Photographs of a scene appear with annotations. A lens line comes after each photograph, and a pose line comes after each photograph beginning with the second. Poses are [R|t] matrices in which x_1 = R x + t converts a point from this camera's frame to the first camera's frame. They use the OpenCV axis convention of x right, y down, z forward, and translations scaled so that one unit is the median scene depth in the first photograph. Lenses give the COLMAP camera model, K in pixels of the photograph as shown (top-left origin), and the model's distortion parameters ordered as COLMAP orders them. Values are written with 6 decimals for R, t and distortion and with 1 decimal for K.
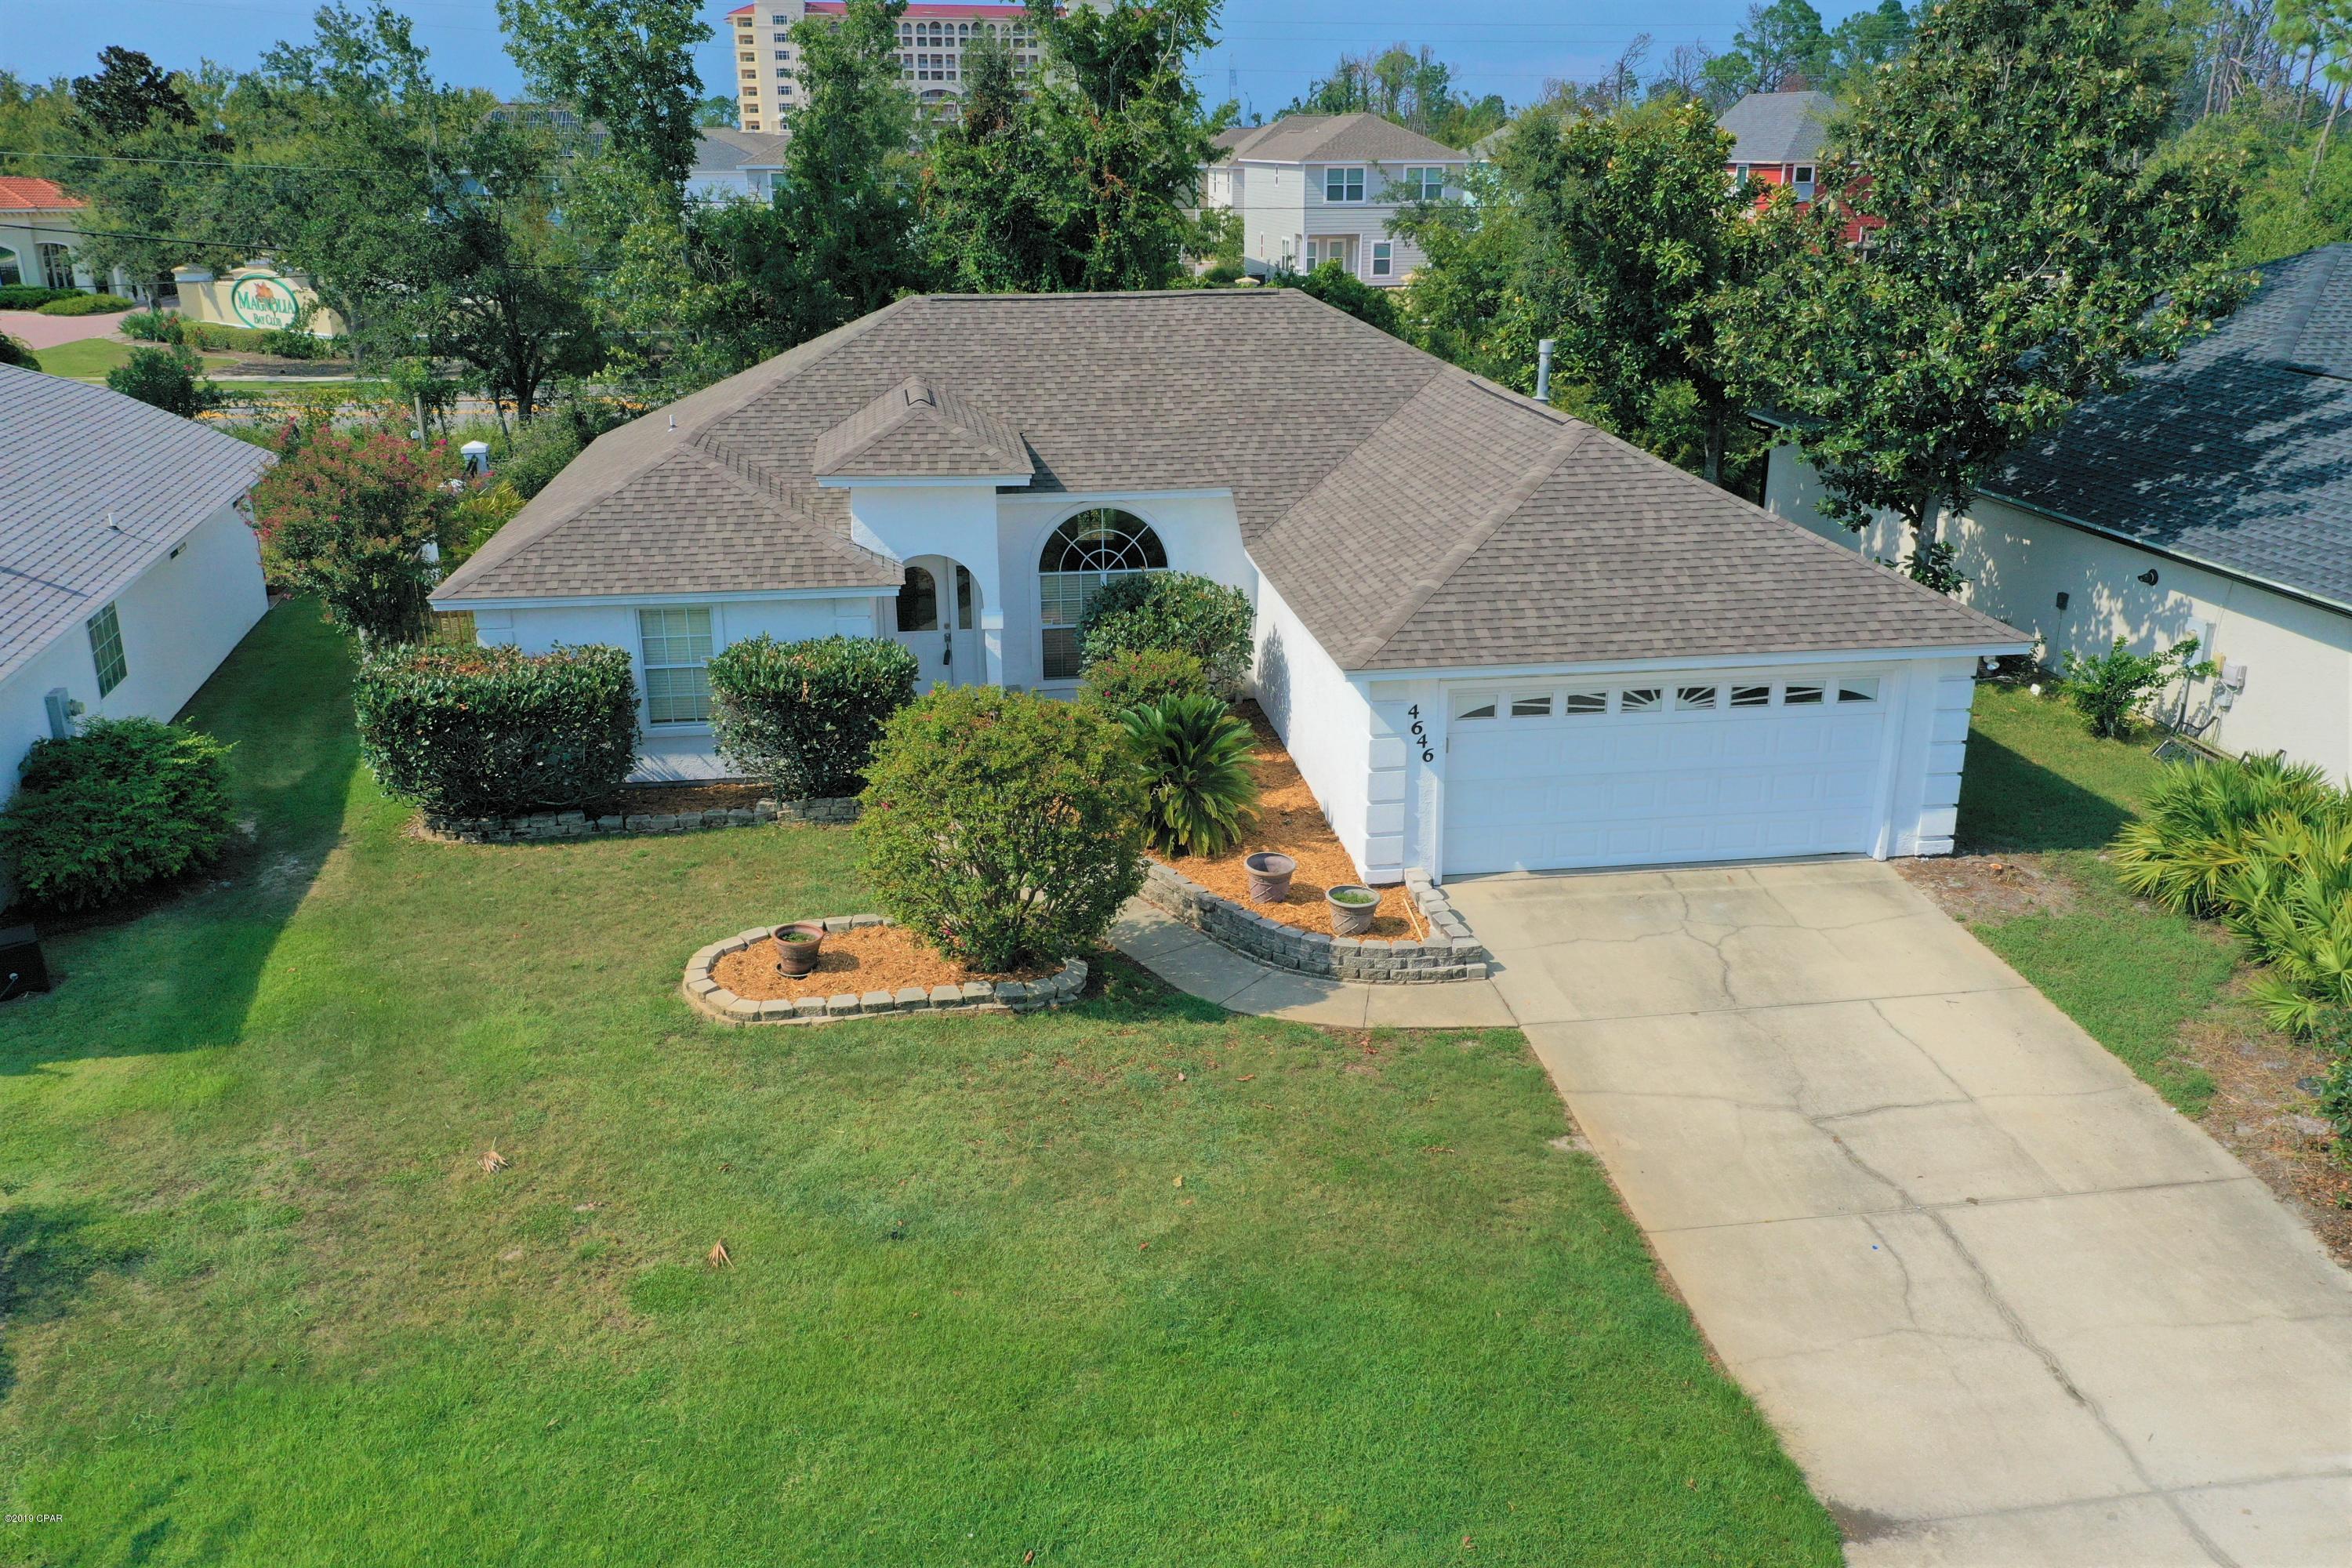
lens RADIAL K [[1863.7, 0, 1177.7], [0, 1863.7, 769.7], [0, 0, 1]] dist [0.007761, 0.016506]
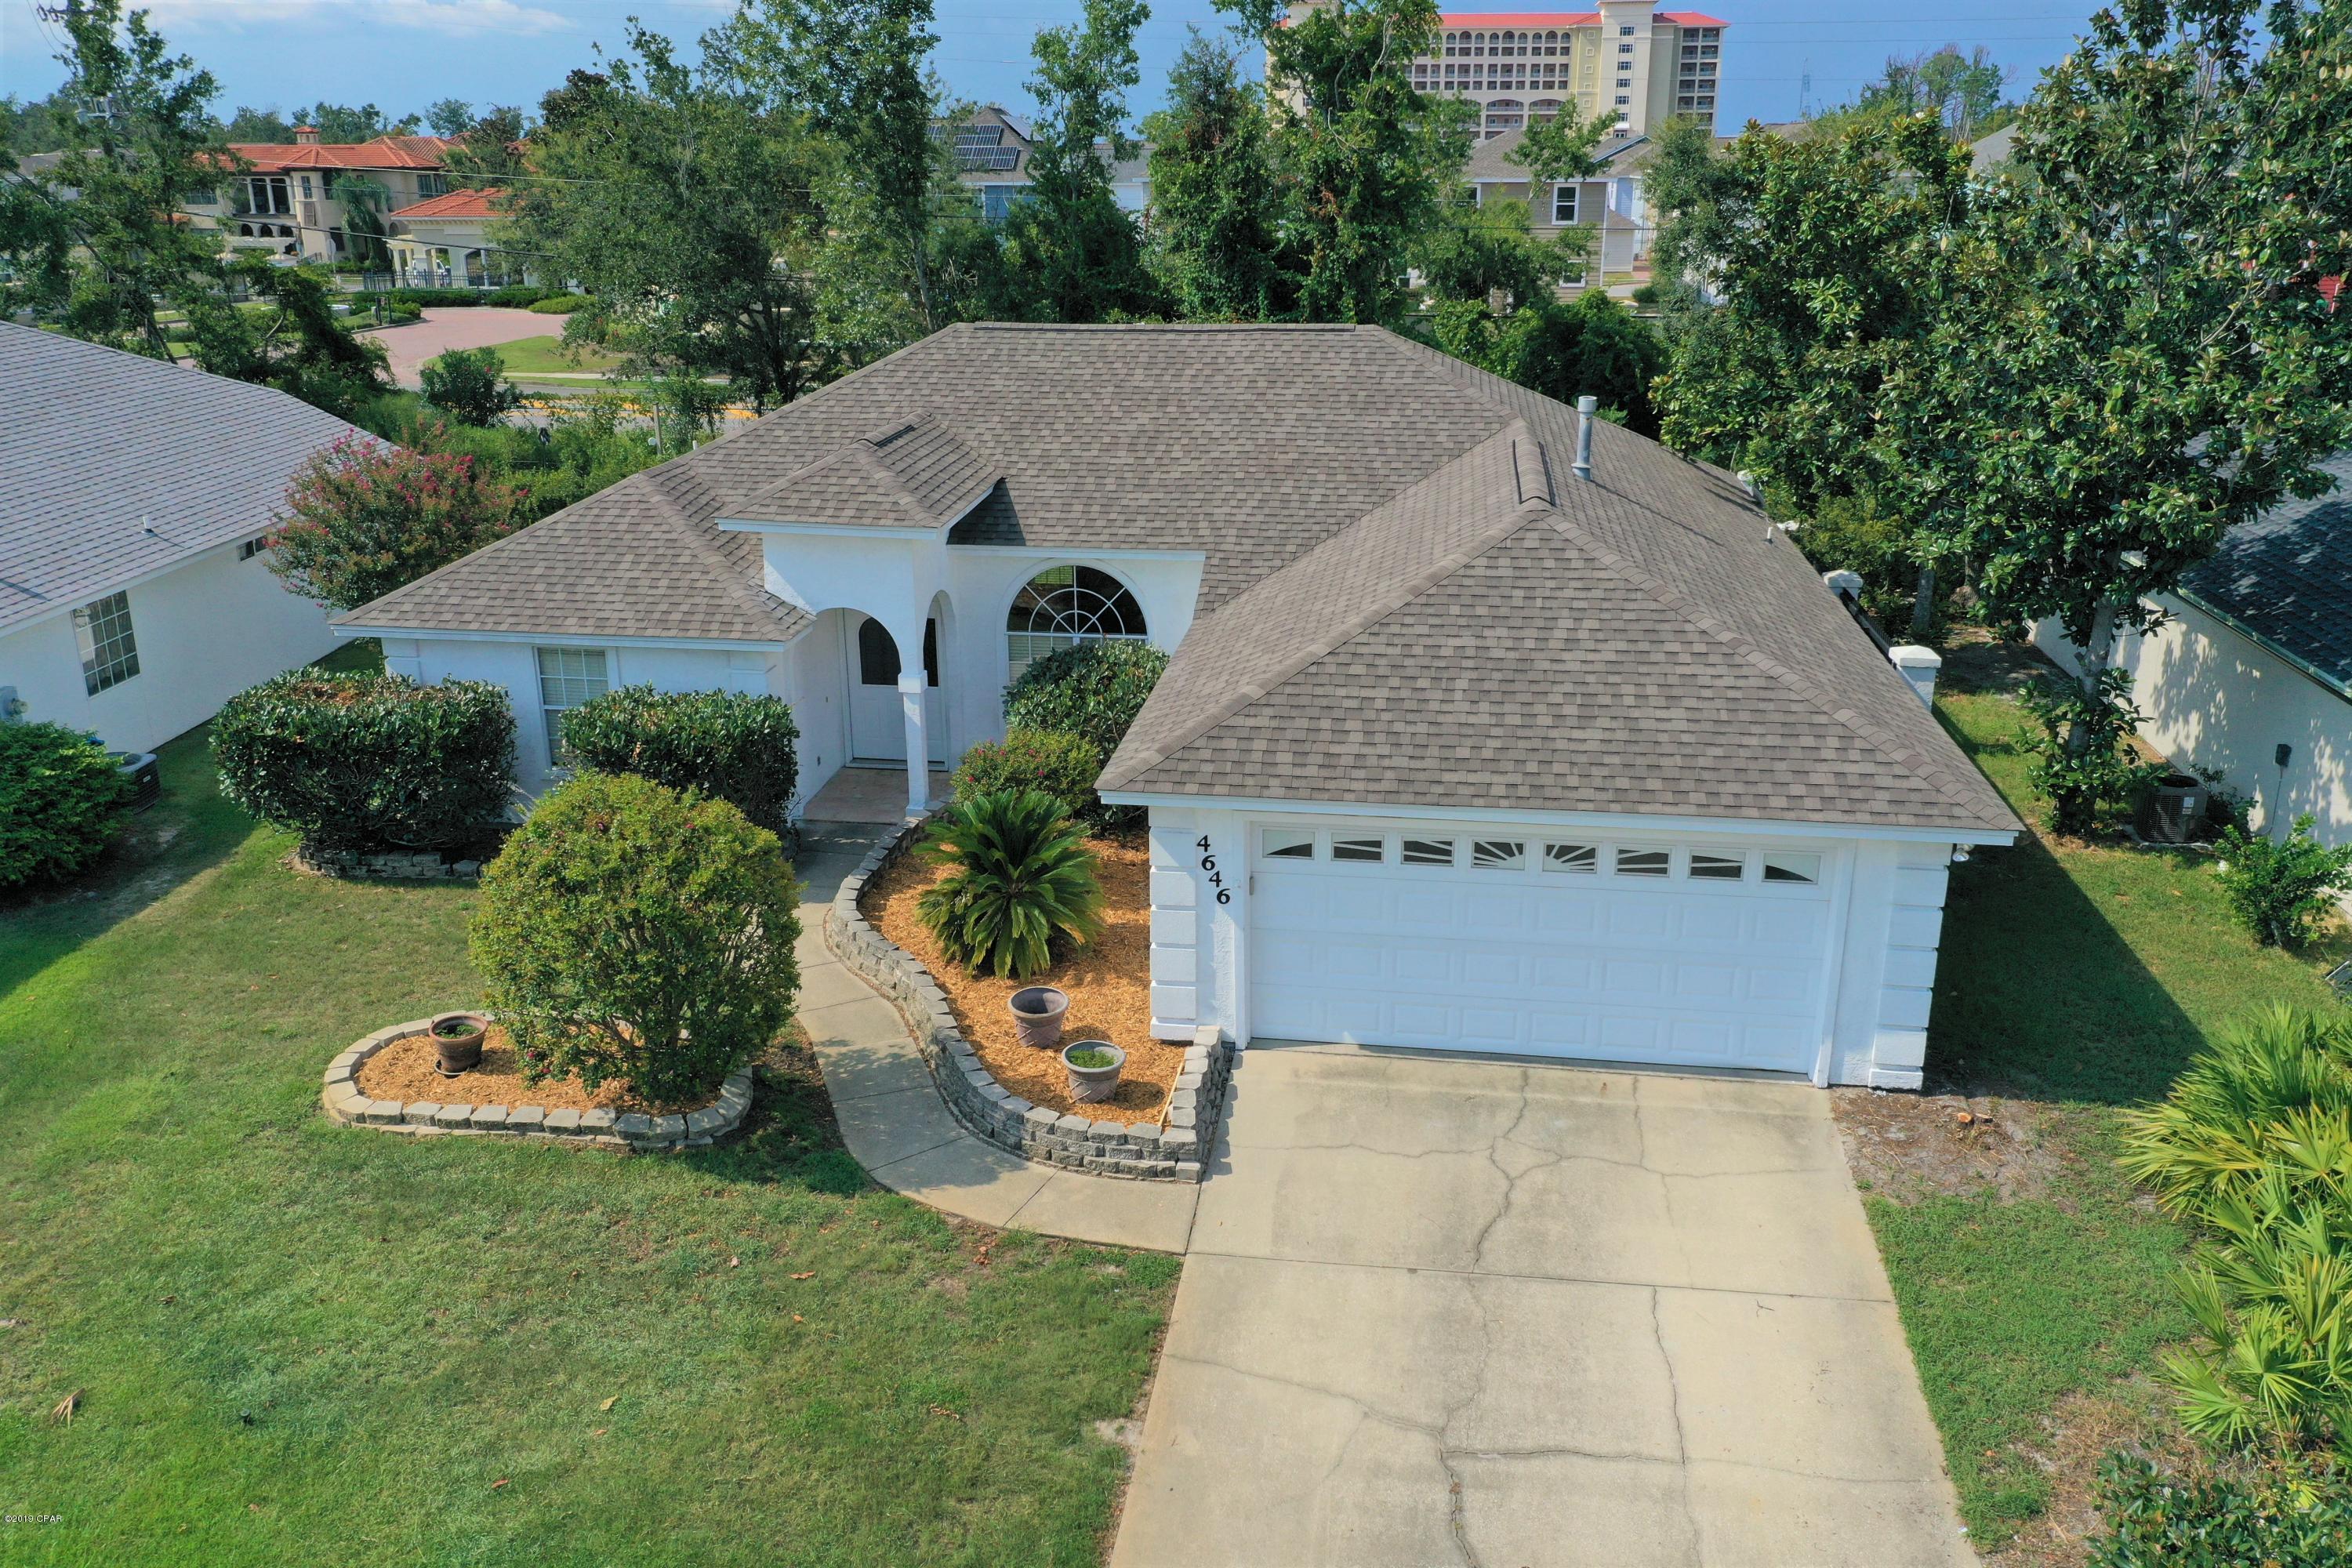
lens RADIAL K [[1863.7, 0, 1177.7], [0, 1863.7, 769.7], [0, 0, 1]] dist [0.007761, 0.016506]
pose [[0.960861, 0.087319, -0.262909, 0.324243], [-0.088584, 0.996044, 0.007063, -0.067231], [0.262485, 0.016503, 0.964795, 0.184198]]
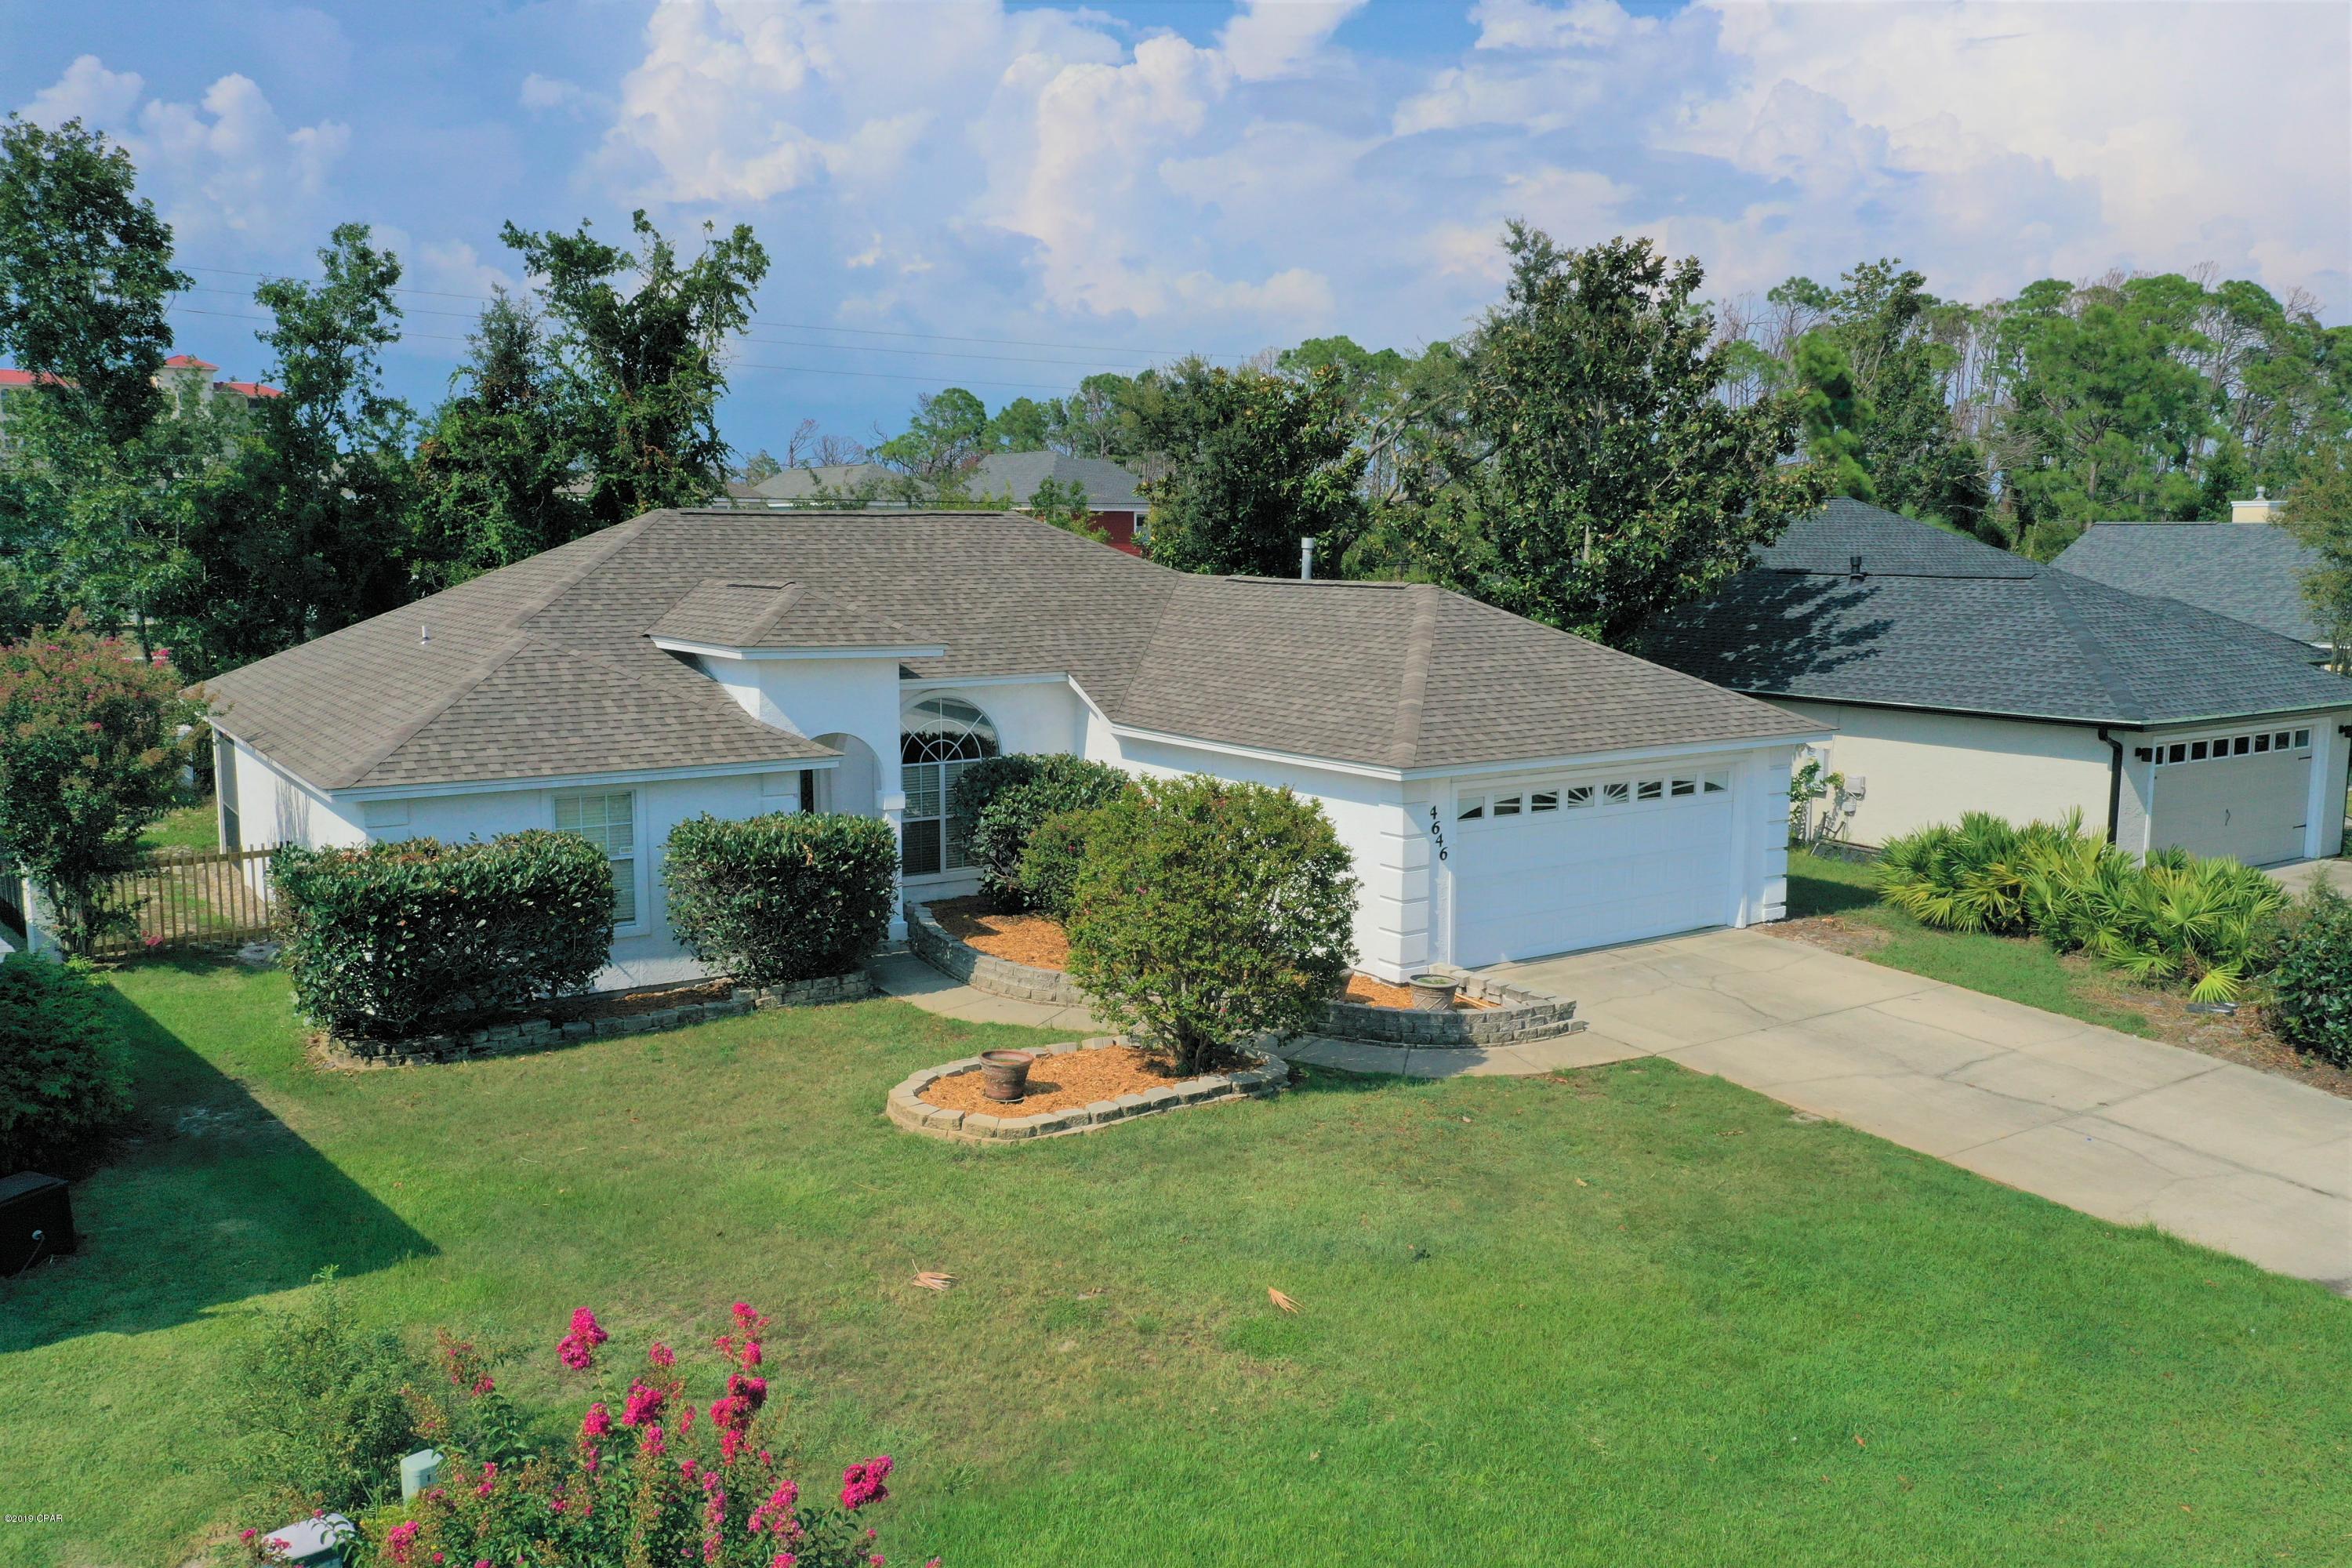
lens RADIAL K [[1863.7, 0, 1177.7], [0, 1863.7, 769.7], [0, 0, 1]] dist [0.007761, 0.016506]
pose [[0.895357, -0.049367, 0.442605, -0.472724], [0.136053, 0.976645, -0.166293, 0.101825], [-0.424059, 0.209109, 0.881163, 0.100209]]
